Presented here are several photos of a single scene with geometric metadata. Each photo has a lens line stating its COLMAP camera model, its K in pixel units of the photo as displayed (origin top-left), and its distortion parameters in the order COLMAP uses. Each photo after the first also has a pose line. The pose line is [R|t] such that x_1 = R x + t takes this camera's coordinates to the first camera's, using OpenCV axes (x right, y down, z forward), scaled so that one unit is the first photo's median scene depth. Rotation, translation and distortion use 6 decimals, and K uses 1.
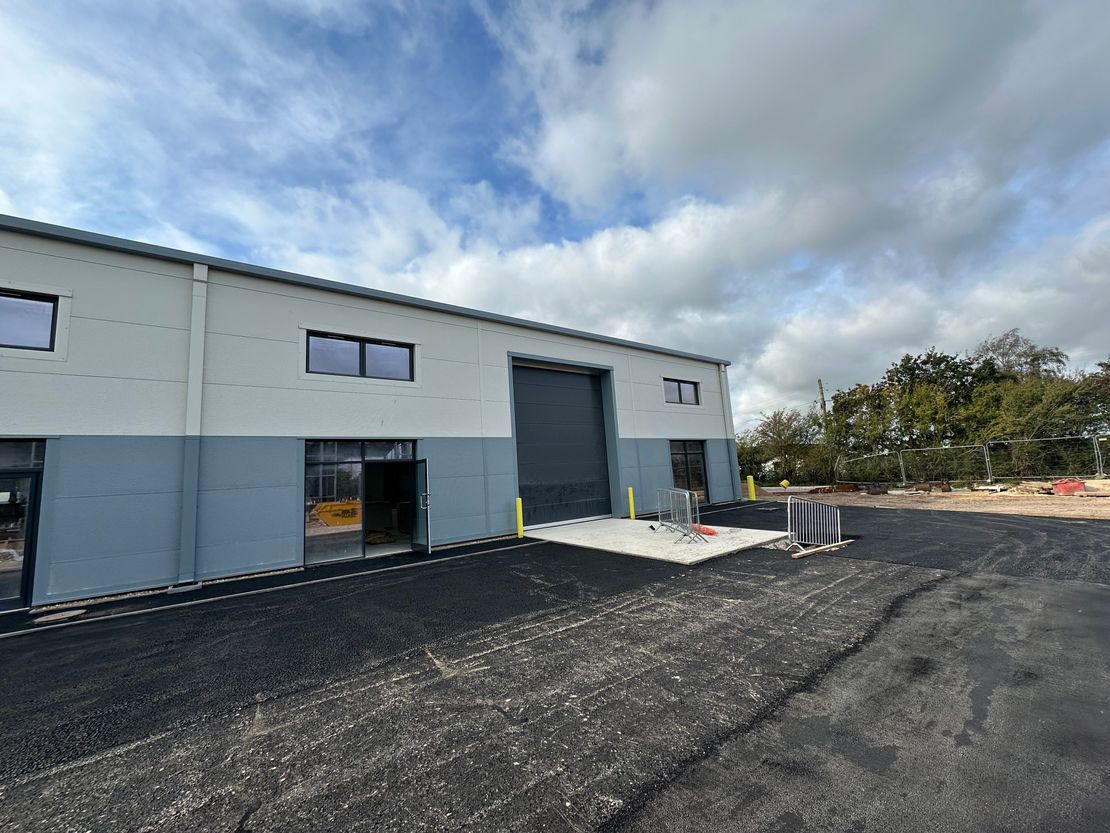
lens RADIAL K [[444.4, 0, 555.0], [0, 444.4, 416.5], [0, 0, 1]] dist [-0.000096, -0.000121]
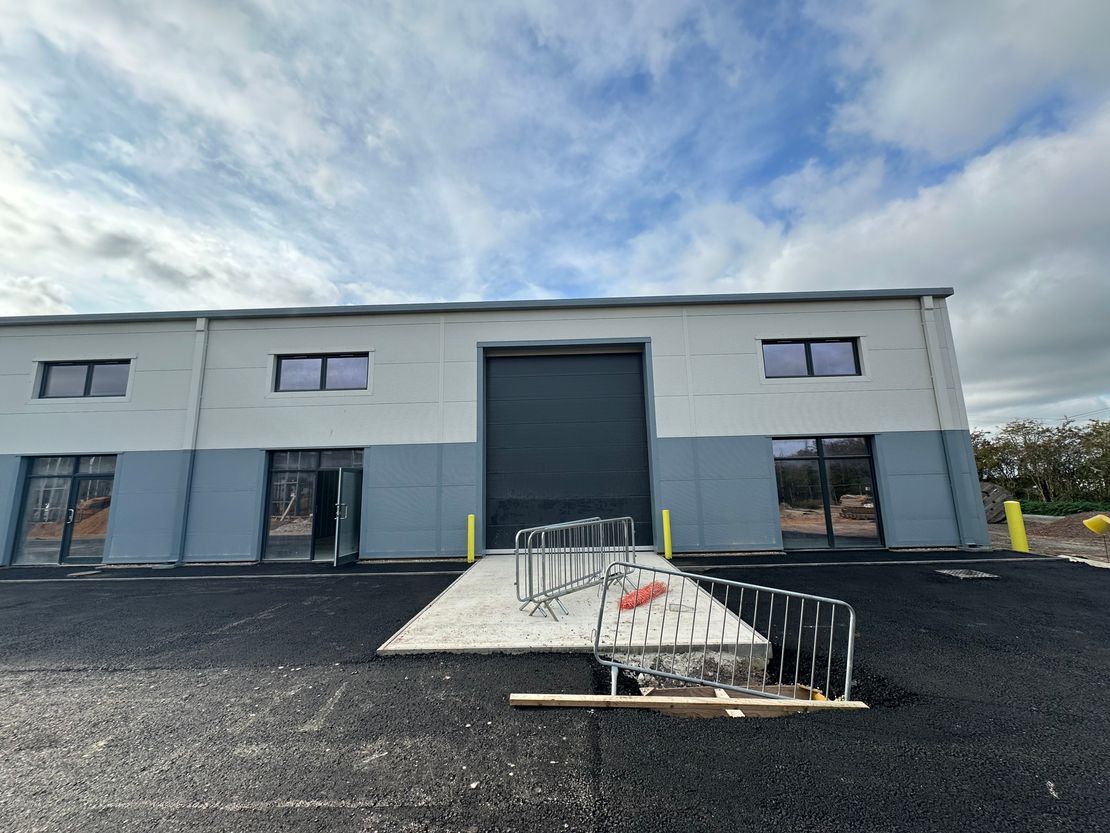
lens RADIAL K [[444.4, 0, 555.0], [0, 444.4, 416.5], [0, 0, 1]] dist [-0.000096, -0.000121]
pose [[0.777183, -0.060908, -0.626320, 0.665937], [0.059731, 0.997951, -0.022928, 0.031349], [0.626433, -0.019591, 0.779229, 0.516616]]
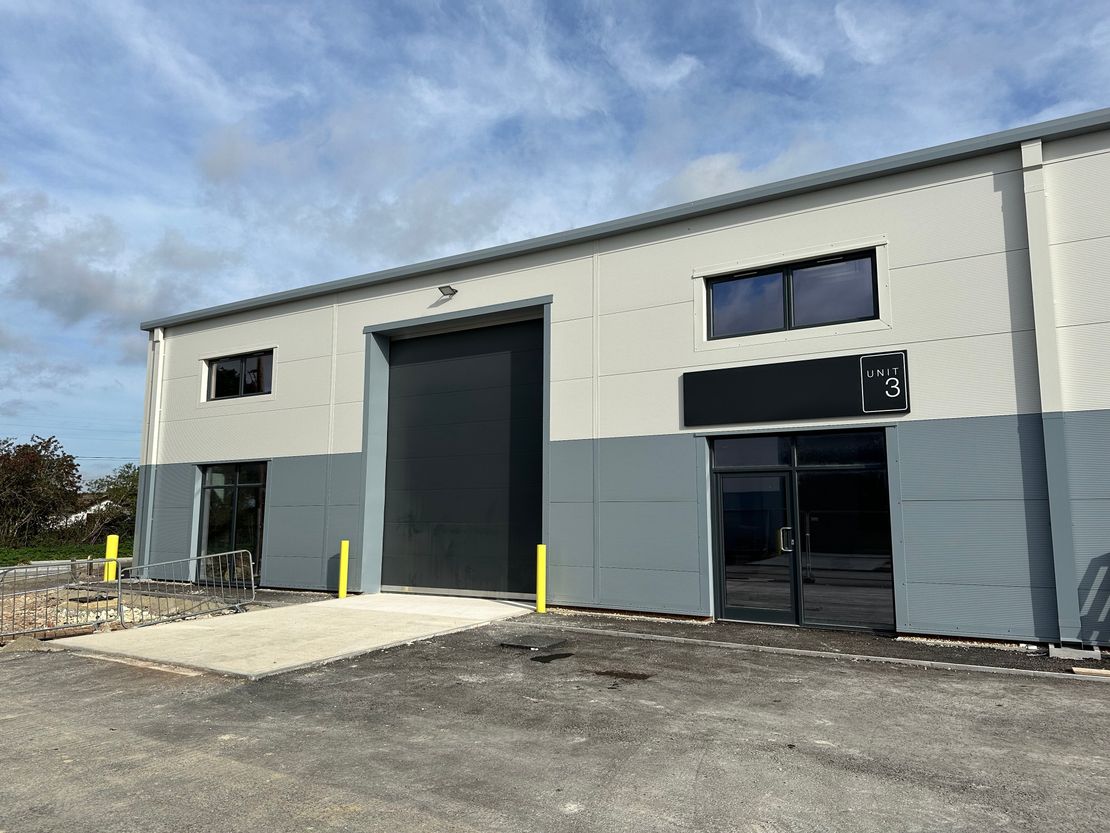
lens RADIAL K [[756.7, 0, 555.0], [0, 756.7, 416.5], [0, 0, 1]] dist [0.023187, 0.000132]
pose [[0.340228, -0.058685, -0.938510, 1.342574], [0.100974, 0.994560, -0.025585, 0.061929], [0.934906, -0.086060, 0.344303, 1.048893]]
